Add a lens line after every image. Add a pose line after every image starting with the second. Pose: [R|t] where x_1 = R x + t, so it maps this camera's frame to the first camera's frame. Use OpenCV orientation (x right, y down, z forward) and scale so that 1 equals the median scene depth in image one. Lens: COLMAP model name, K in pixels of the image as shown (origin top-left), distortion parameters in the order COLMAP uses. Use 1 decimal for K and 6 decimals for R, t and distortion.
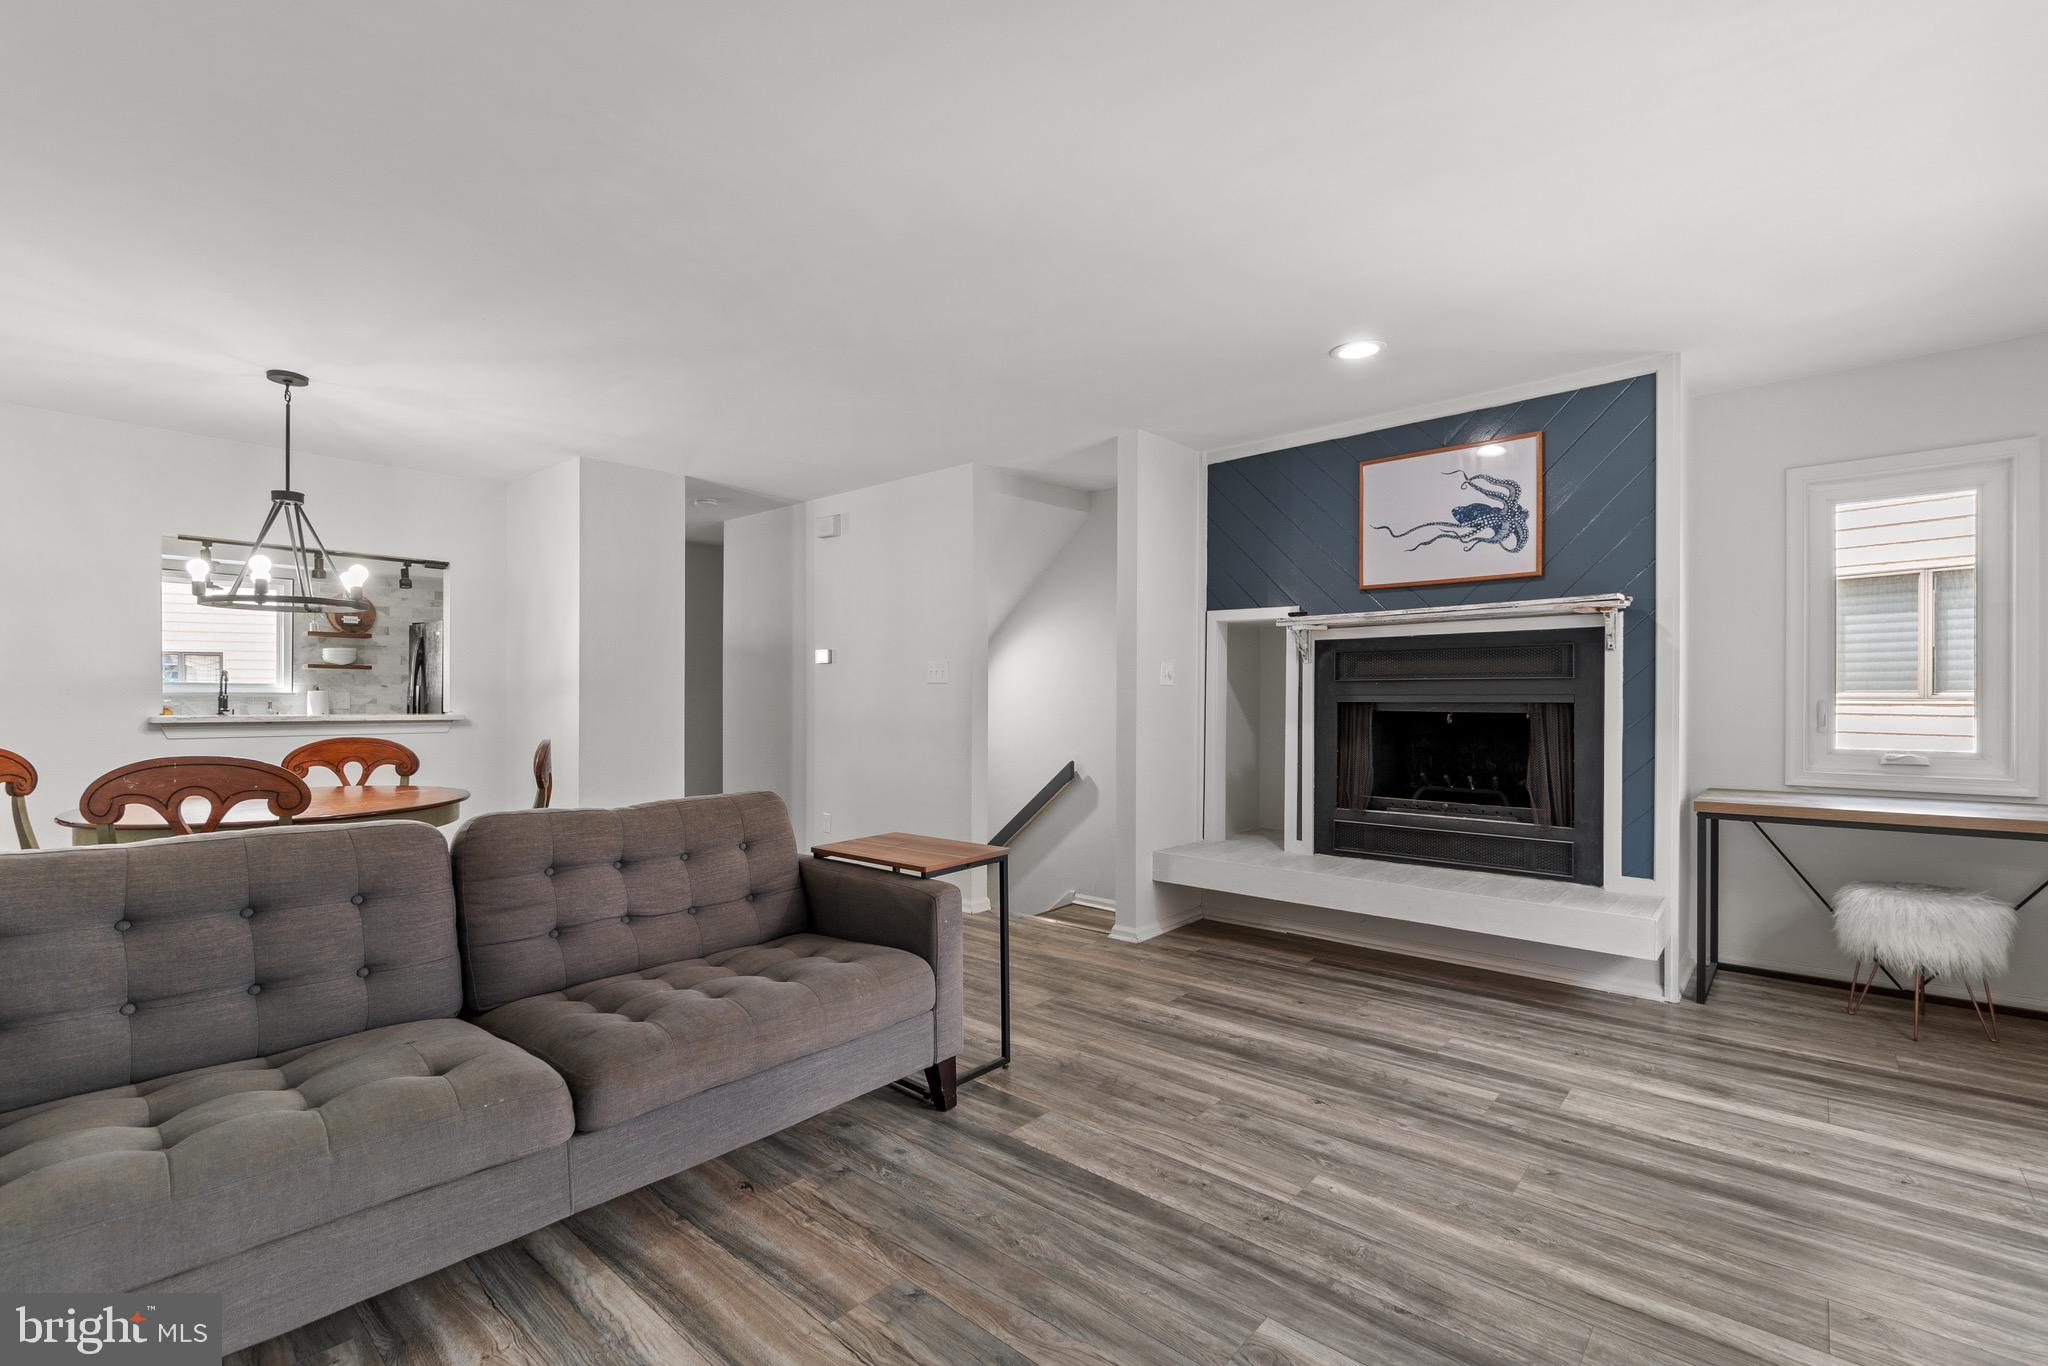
lens RADIAL K [[892.2, 0, 1025.2], [0, 892.2, 701.7], [0, 0, 1]] dist [-0.008149, 0.001236]
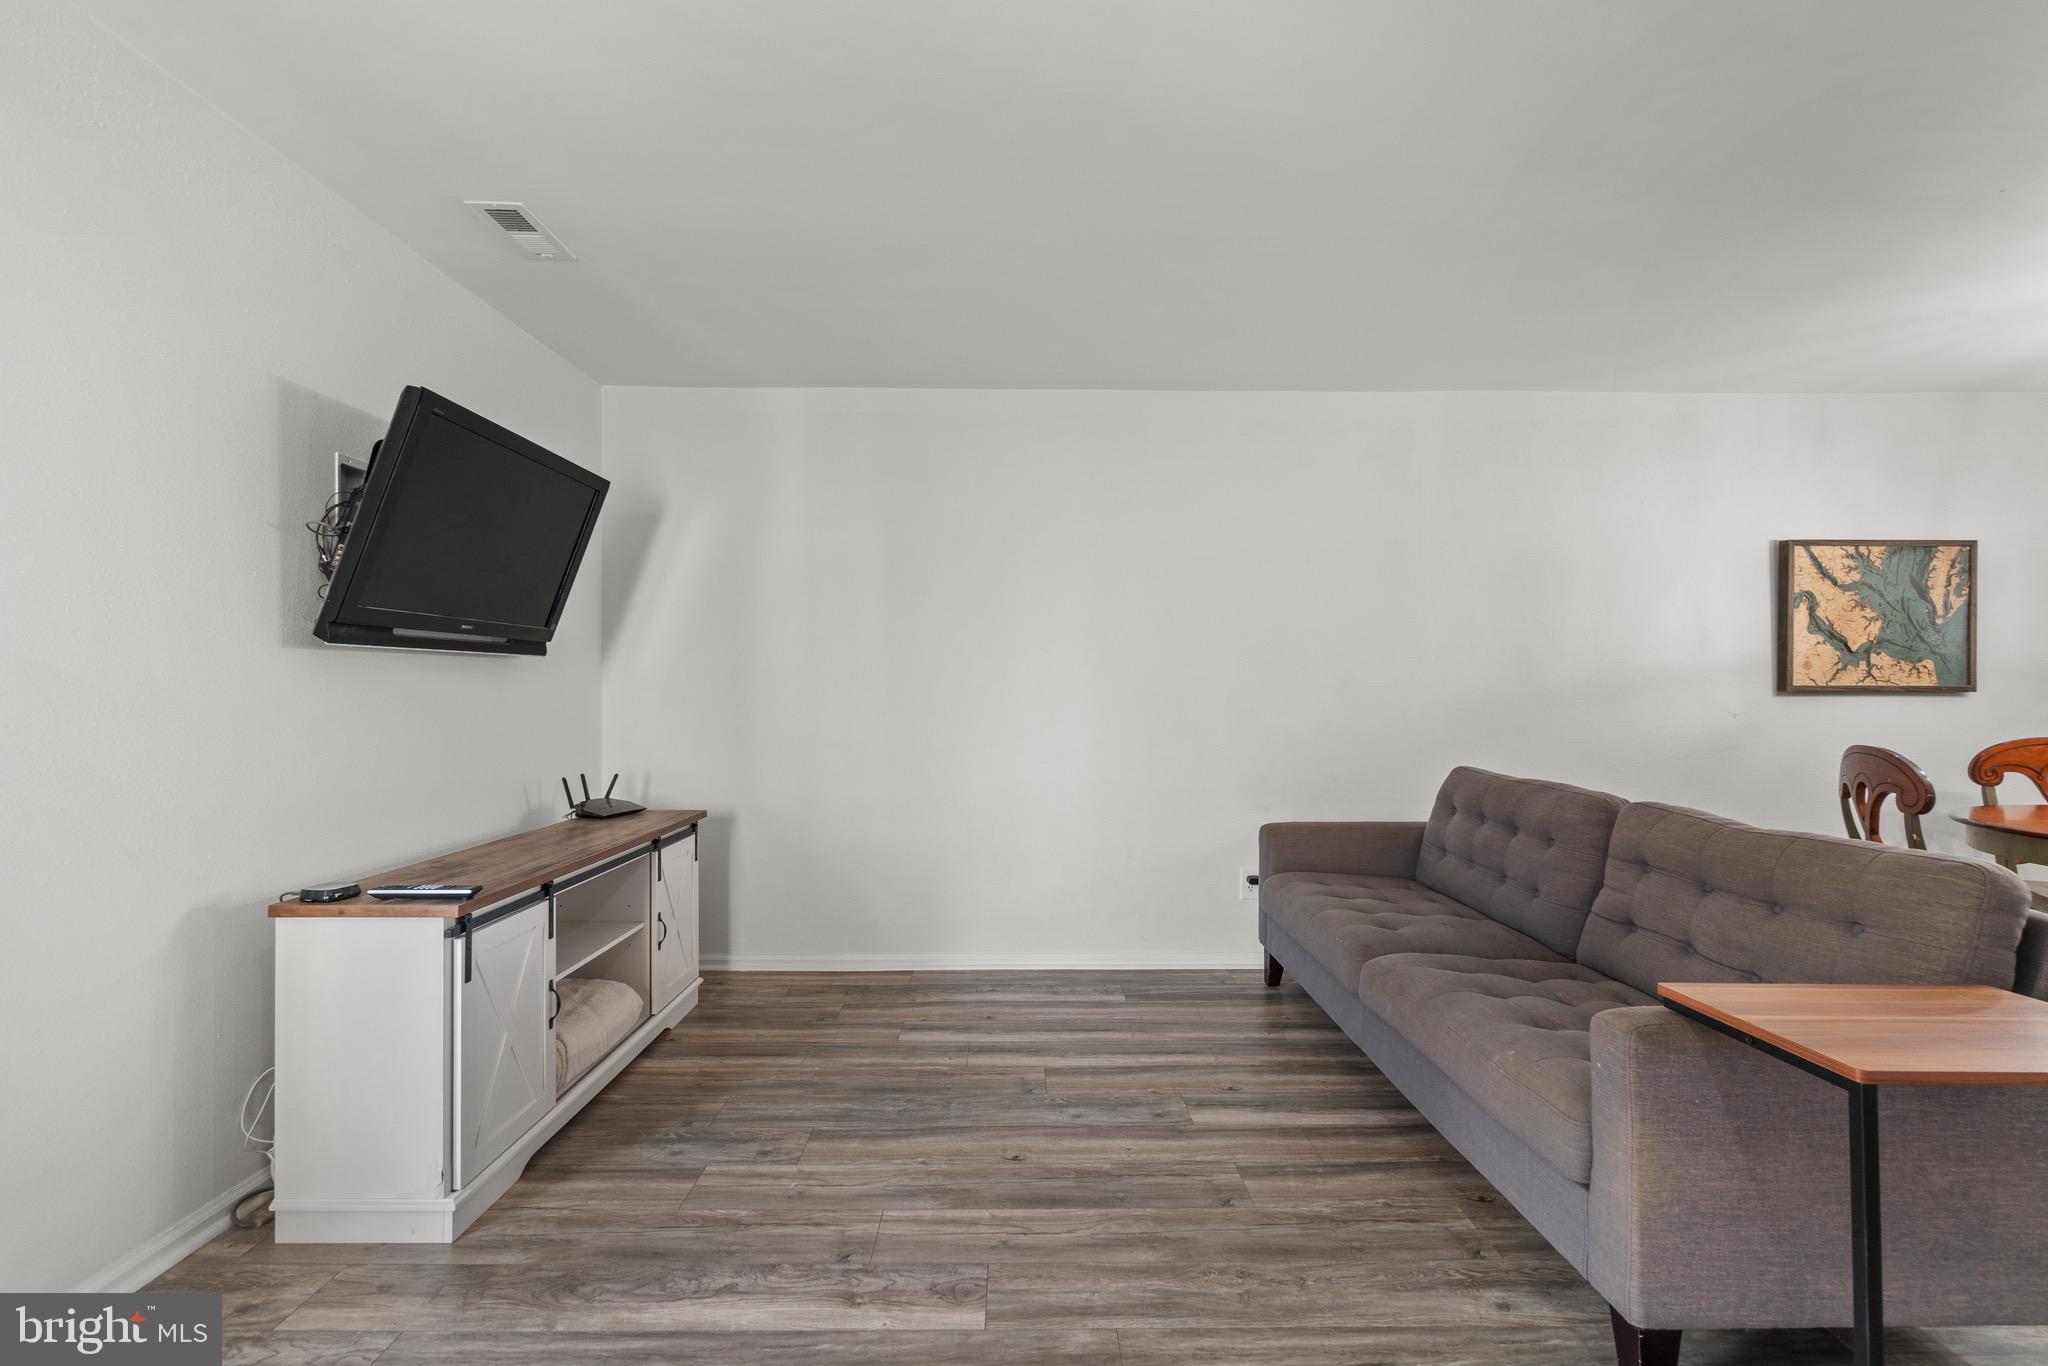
lens RADIAL K [[892.2, 0, 1017.0], [0, 892.2, 690.9], [0, 0, 1]] dist [-0.008149, 0.001236]
pose [[-0.753707, -0.002648, -0.657206, 0.415772], [-0.000698, 0.999995, -0.003229, -0.003654], [0.657211, -0.001975, -0.753704, 0.822326]]
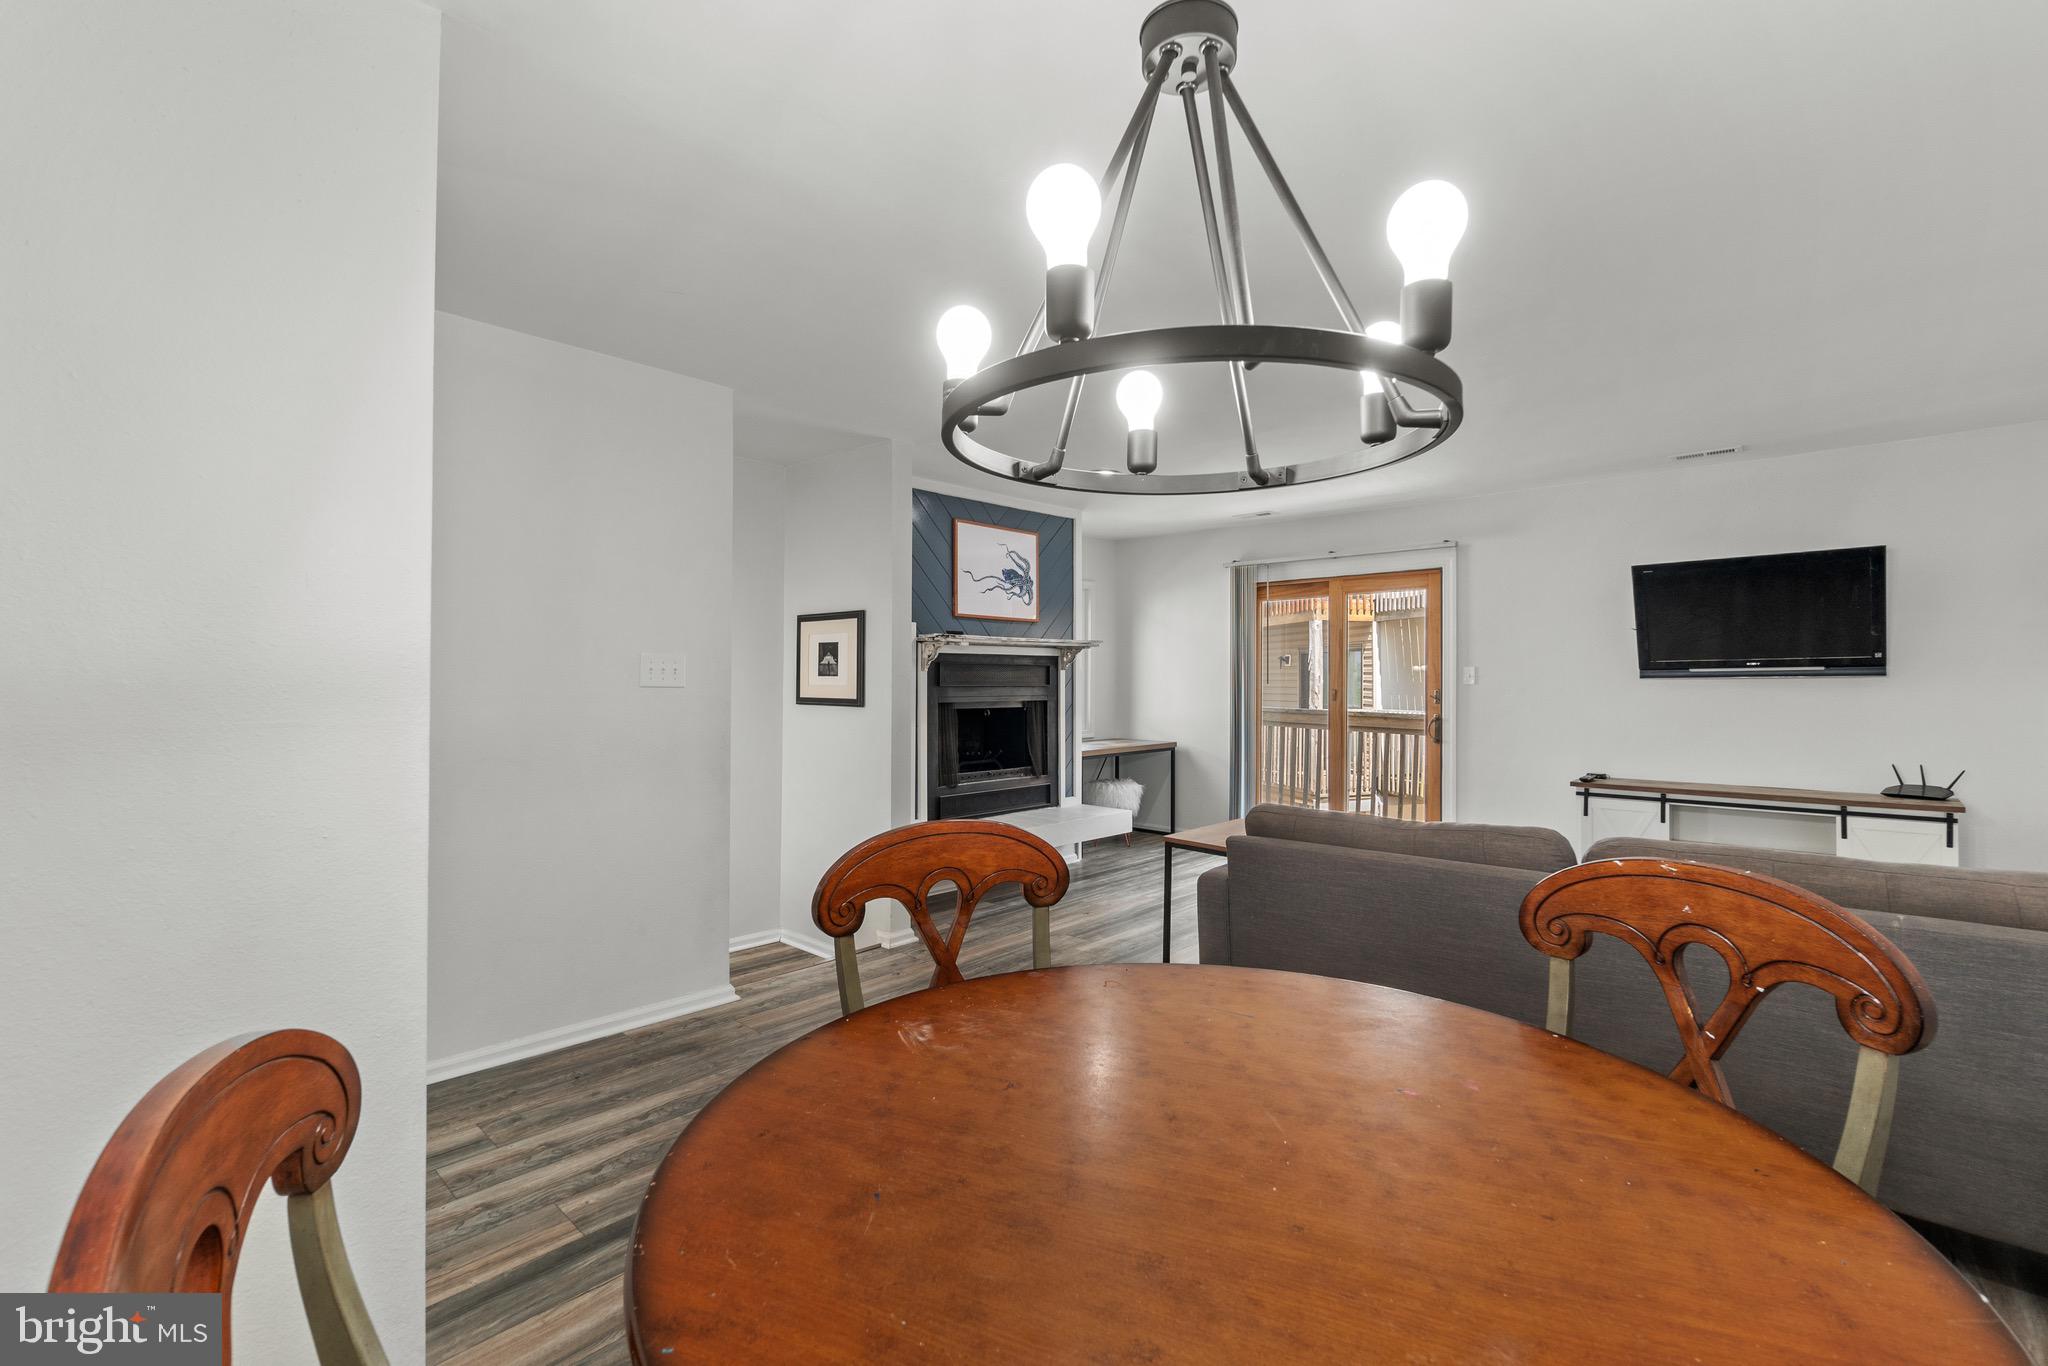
lens RADIAL K [[892.2, 0, 1018.0], [0, 892.2, 683.9], [0, 0, 1]] dist [-0.008149, 0.001236]
pose [[0.044215, -0.004753, 0.999011, -1.080067], [0.003538, 0.999983, 0.004601, -0.038141], [-0.999016, 0.003331, 0.044231, 0.996423]]
